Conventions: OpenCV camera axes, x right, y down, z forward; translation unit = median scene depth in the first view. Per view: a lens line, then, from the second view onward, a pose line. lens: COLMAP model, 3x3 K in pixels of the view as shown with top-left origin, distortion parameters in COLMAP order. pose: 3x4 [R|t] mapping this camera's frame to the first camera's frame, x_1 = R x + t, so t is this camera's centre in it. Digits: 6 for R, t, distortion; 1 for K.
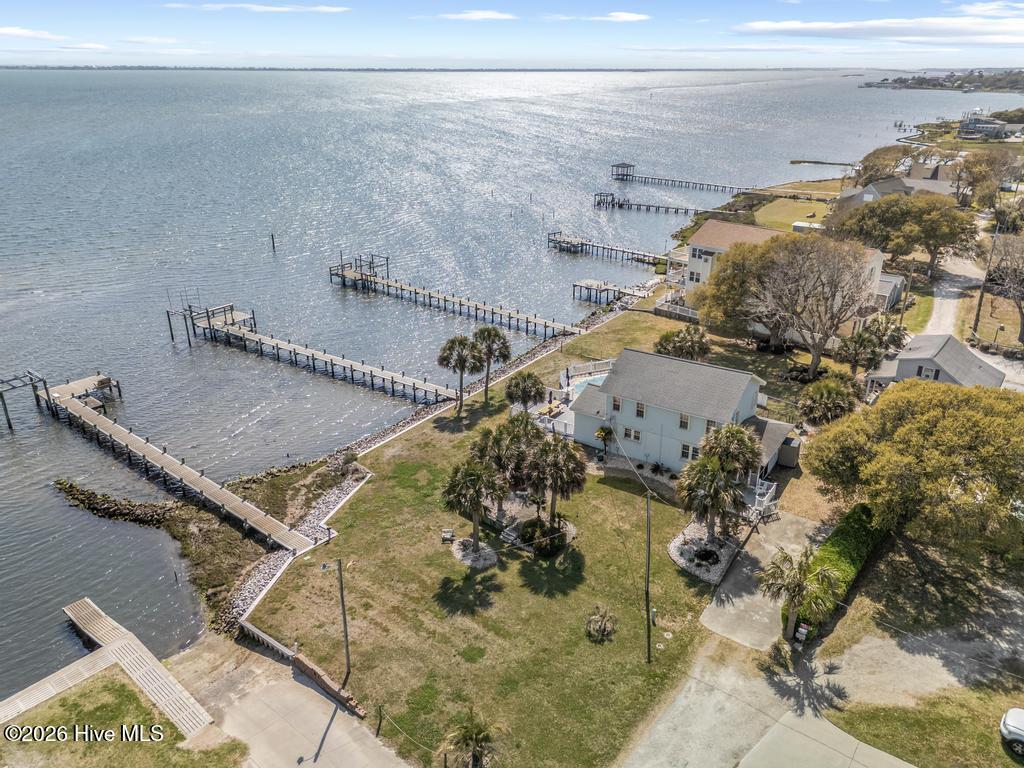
lens RADIAL K [[760.4, 0, 512.0], [0, 760.4, 384.0], [0, 0, 1]] dist [0.074833, -0.074508]
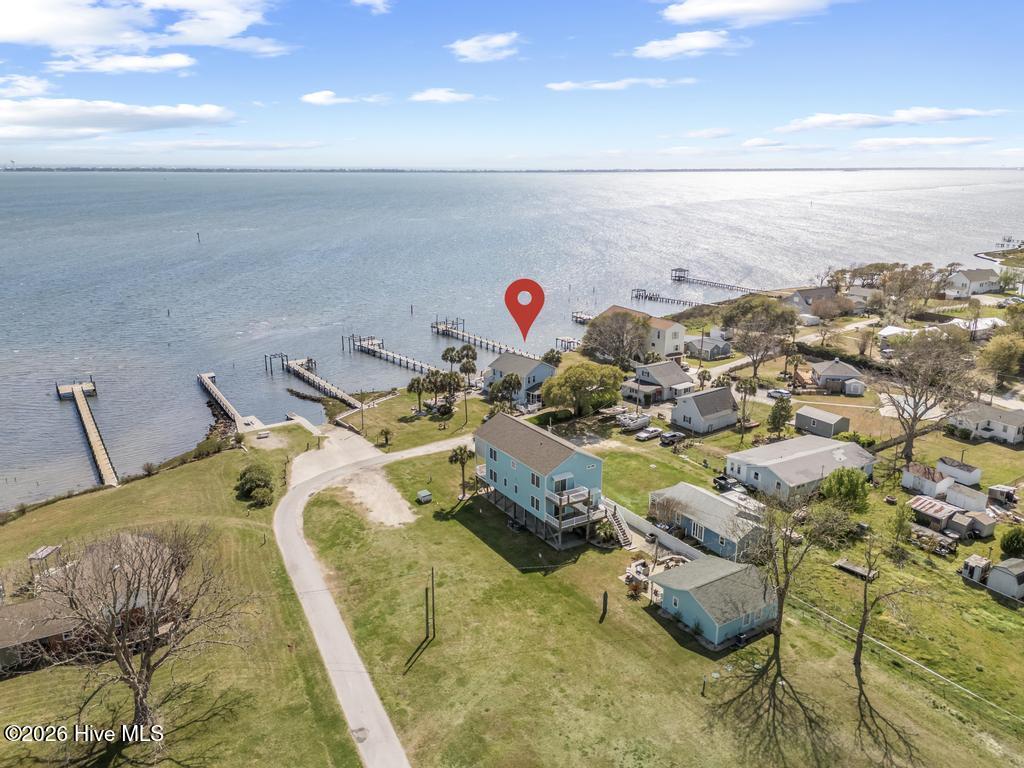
lens RADIAL K [[760.4, 0, 512.0], [0, 760.4, 384.0], [0, 0, 1]] dist [0.074833, -0.074508]
pose [[0.966164, 0.073287, -0.247299, 0.651266], [-0.100692, 0.989875, -0.100042, 0.246747], [0.237463, 0.121558, 0.963761, -1.090275]]
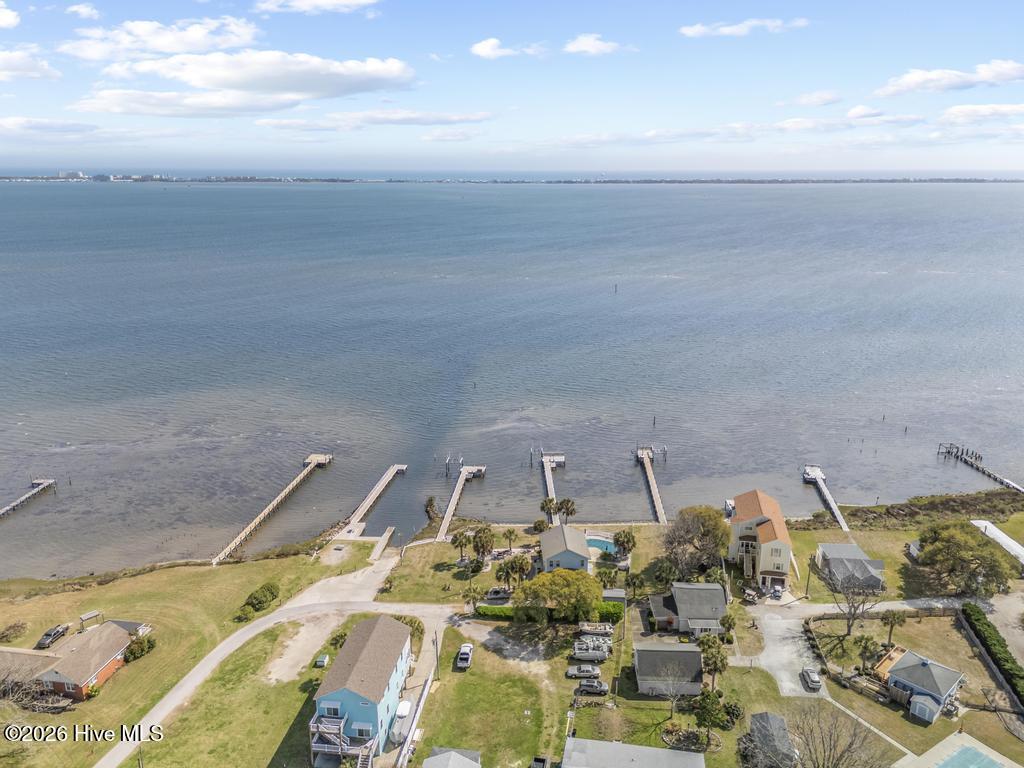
lens RADIAL K [[760.4, 0, 512.0], [0, 760.4, 384.0], [0, 0, 1]] dist [0.074833, -0.074508]
pose [[0.579817, 0.222305, -0.783832, 1.588837], [-0.310716, 0.949682, 0.039499, -0.441561], [0.753172, 0.220647, 0.619715, -0.624833]]
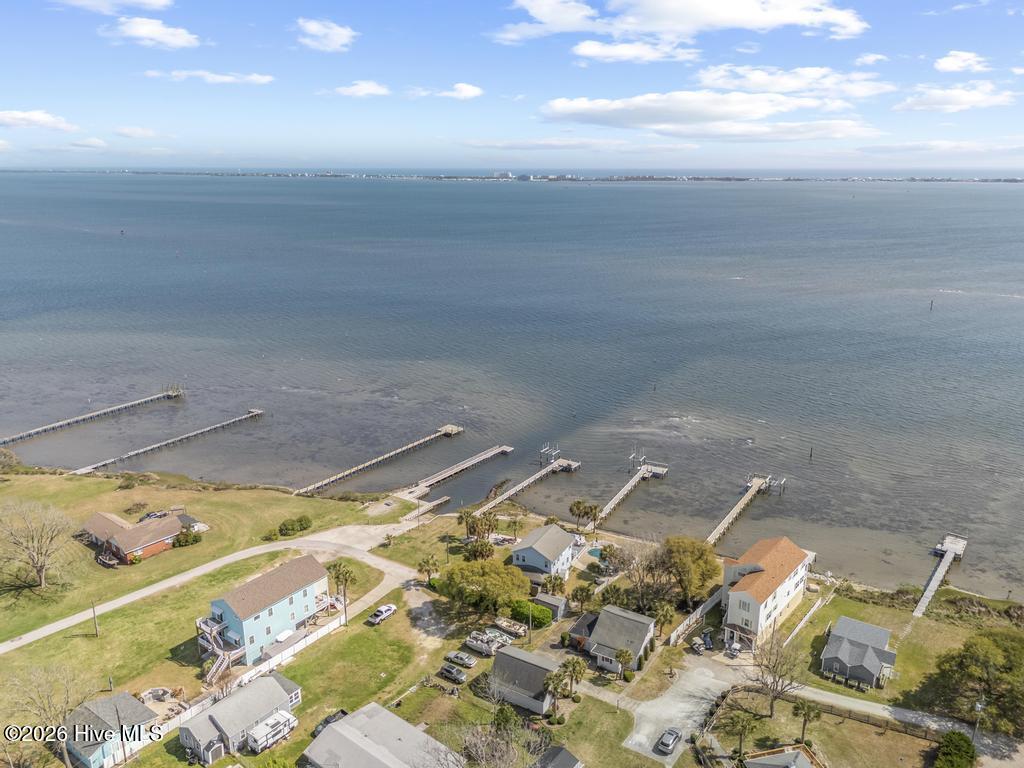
lens RADIAL K [[760.4, 0, 512.0], [0, 760.4, 384.0], [0, 0, 1]] dist [0.074833, -0.074508]
pose [[0.113159, 0.272213, -0.955560, 1.965795], [-0.378456, 0.901046, 0.211866, -0.768902], [0.918676, 0.337663, 0.204982, 0.197746]]
